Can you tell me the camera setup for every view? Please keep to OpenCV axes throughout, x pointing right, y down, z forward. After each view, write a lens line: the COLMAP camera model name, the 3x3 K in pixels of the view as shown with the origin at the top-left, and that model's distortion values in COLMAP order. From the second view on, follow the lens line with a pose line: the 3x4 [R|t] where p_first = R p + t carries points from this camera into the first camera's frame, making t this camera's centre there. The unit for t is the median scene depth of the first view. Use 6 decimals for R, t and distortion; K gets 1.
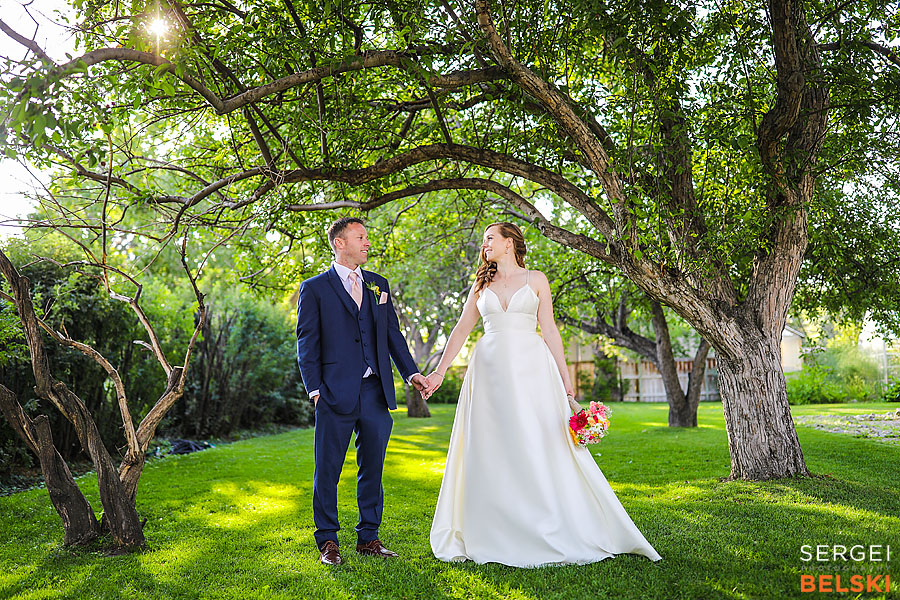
lens RADIAL K [[908.2, 0, 451.5], [0, 908.2, 299.9], [0, 0, 1]] dist [0.155496, 0.000000]
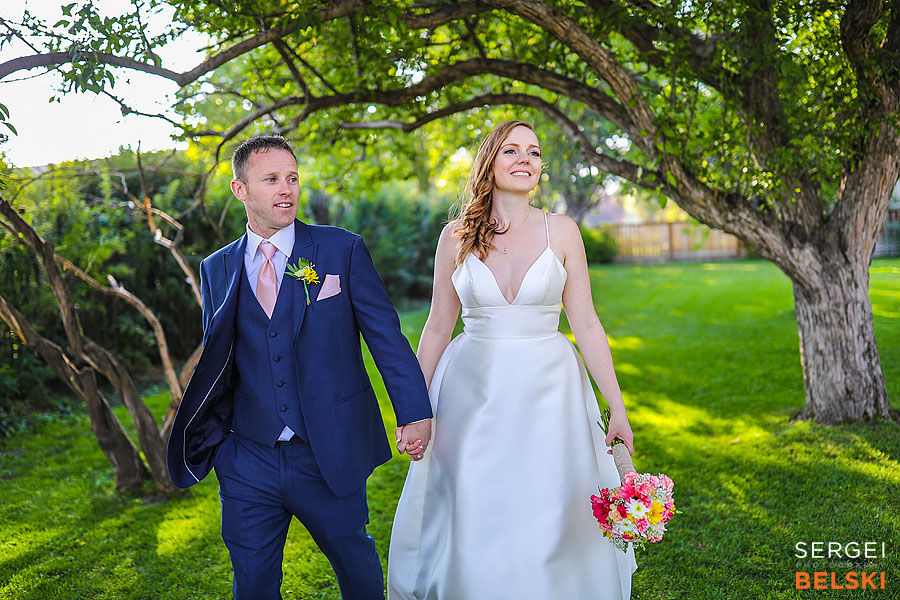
lens RADIAL K [[908.2, 0, 448.8], [0, 908.2, 299.3], [0, 0, 1]] dist [0.155496, 0.000000]
pose [[0.981277, -0.013095, -0.192155, 0.139588], [0.045634, 0.985085, 0.165908, -0.091518], [0.187116, -0.171571, 0.967239, 0.067647]]
